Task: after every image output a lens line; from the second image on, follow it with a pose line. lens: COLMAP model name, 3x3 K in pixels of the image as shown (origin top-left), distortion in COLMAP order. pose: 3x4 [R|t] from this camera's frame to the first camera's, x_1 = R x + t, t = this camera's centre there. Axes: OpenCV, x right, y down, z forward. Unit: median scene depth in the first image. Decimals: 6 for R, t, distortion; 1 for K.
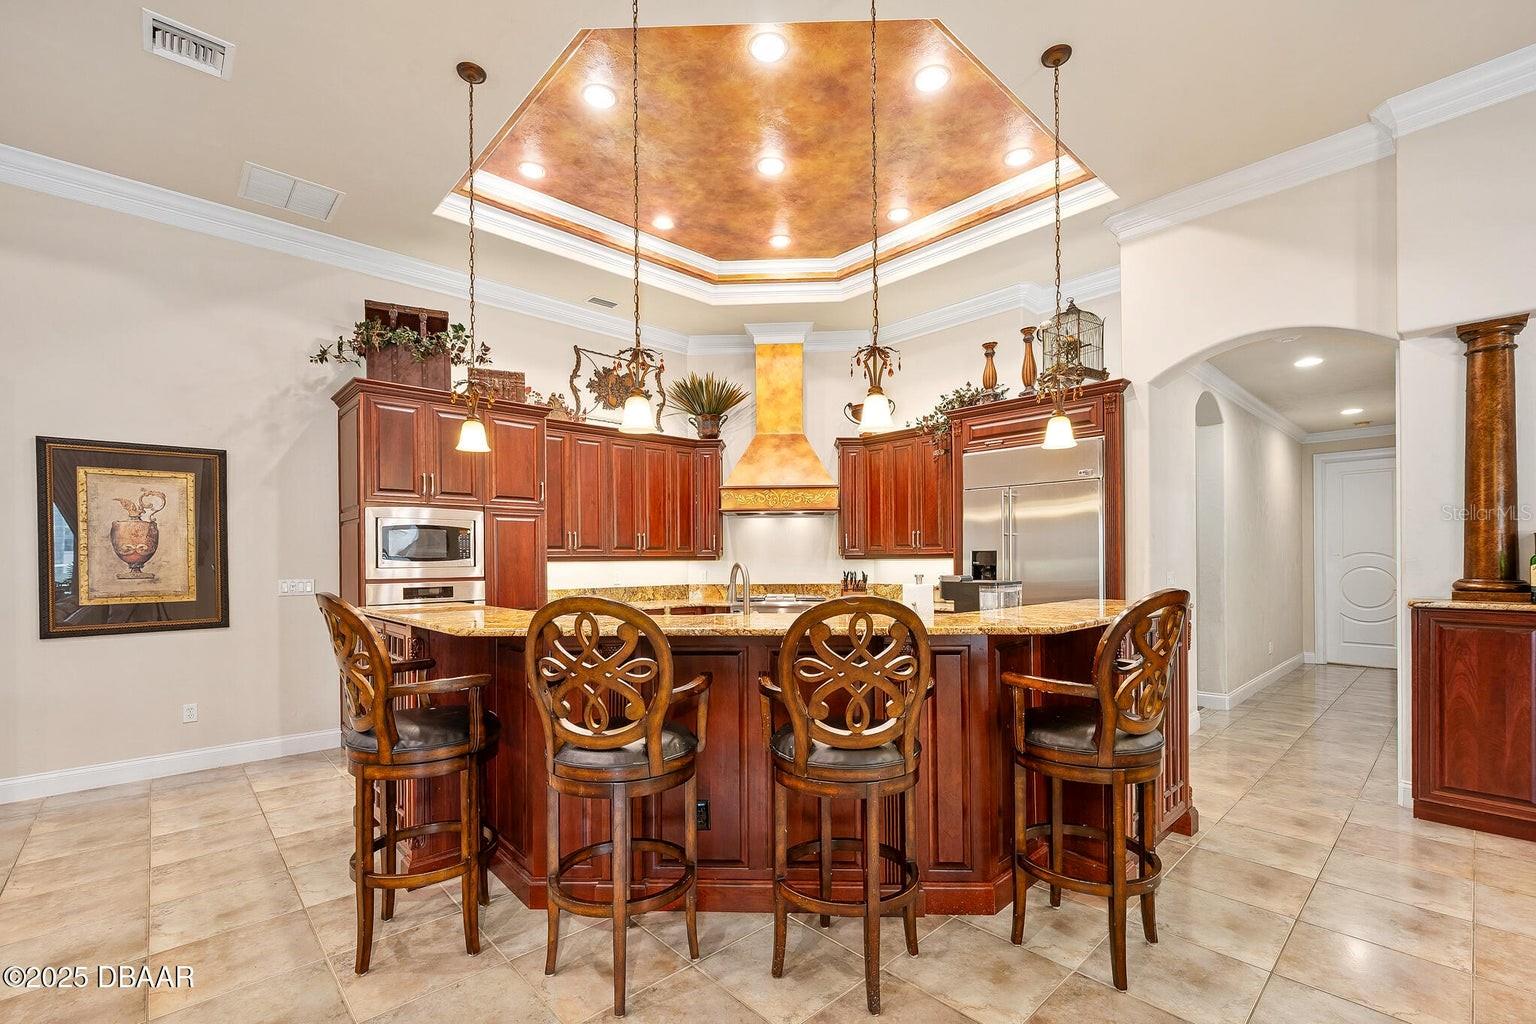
lens RADIAL K [[659.4, 0, 751.8], [0, 659.4, 561.0], [0, 0, 1]] dist [-0.009653, 0.000823]
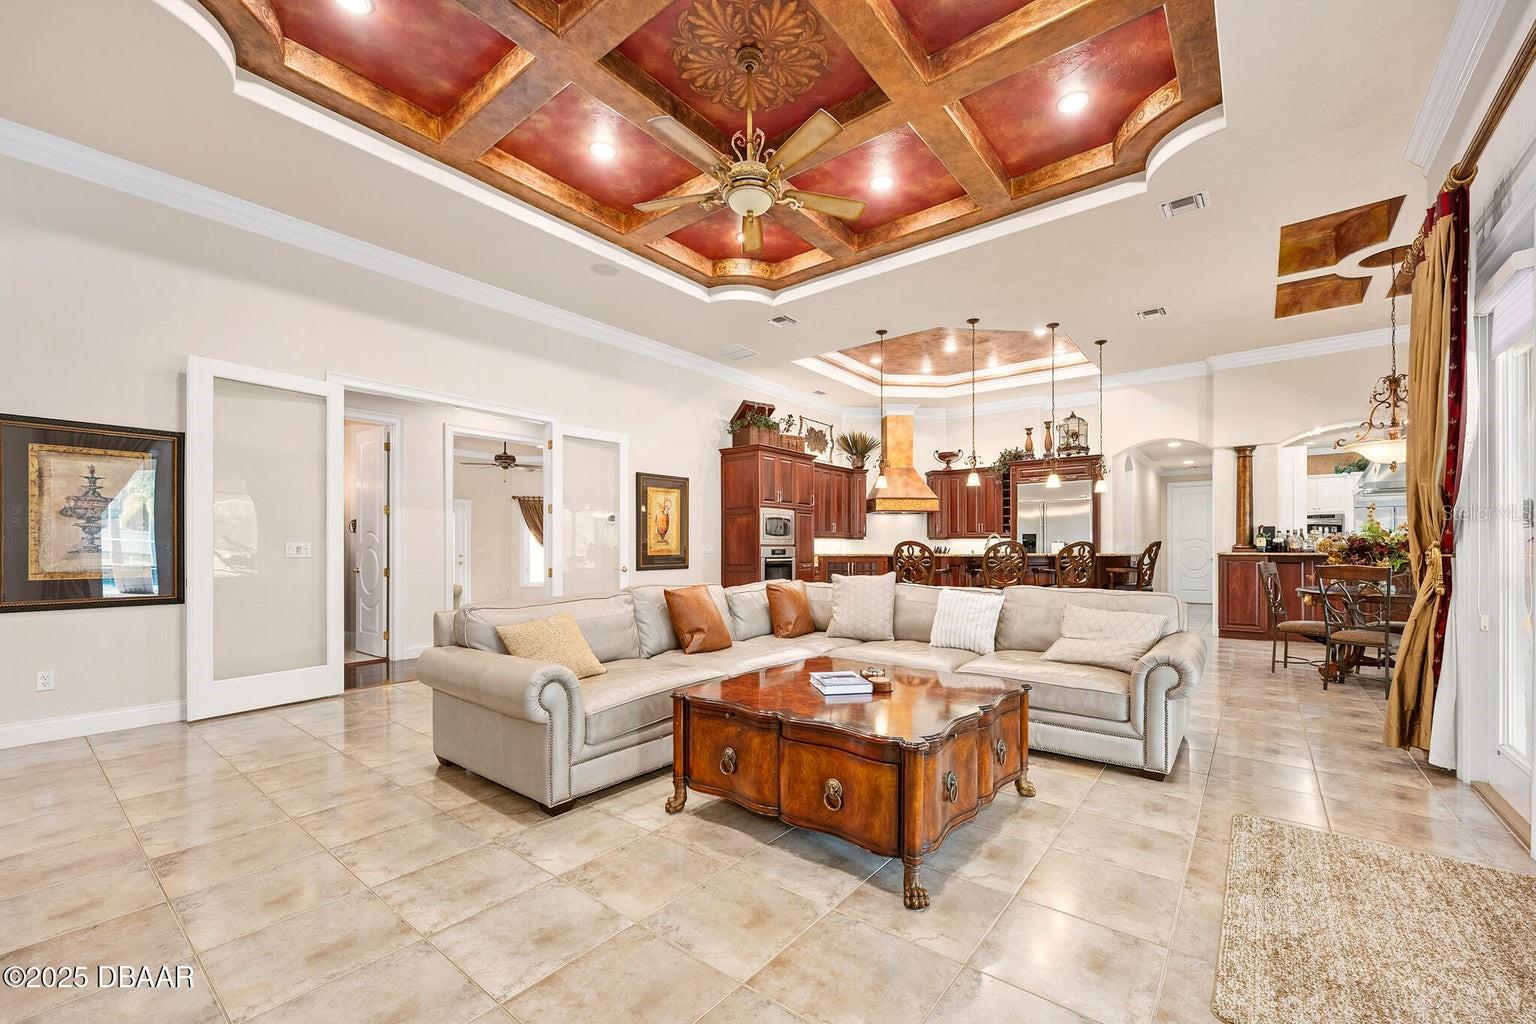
lens RADIAL K [[621.3, 0, 770.4], [0, 621.3, 547.2], [0, 0, 1]] dist [-0.000516, -0.000338]
pose [[0.986558, 0.005494, 0.163317, -0.704303], [-0.004309, 0.999962, -0.007609, 0.041068], [-0.163353, 0.006803, 0.986544, -0.701702]]
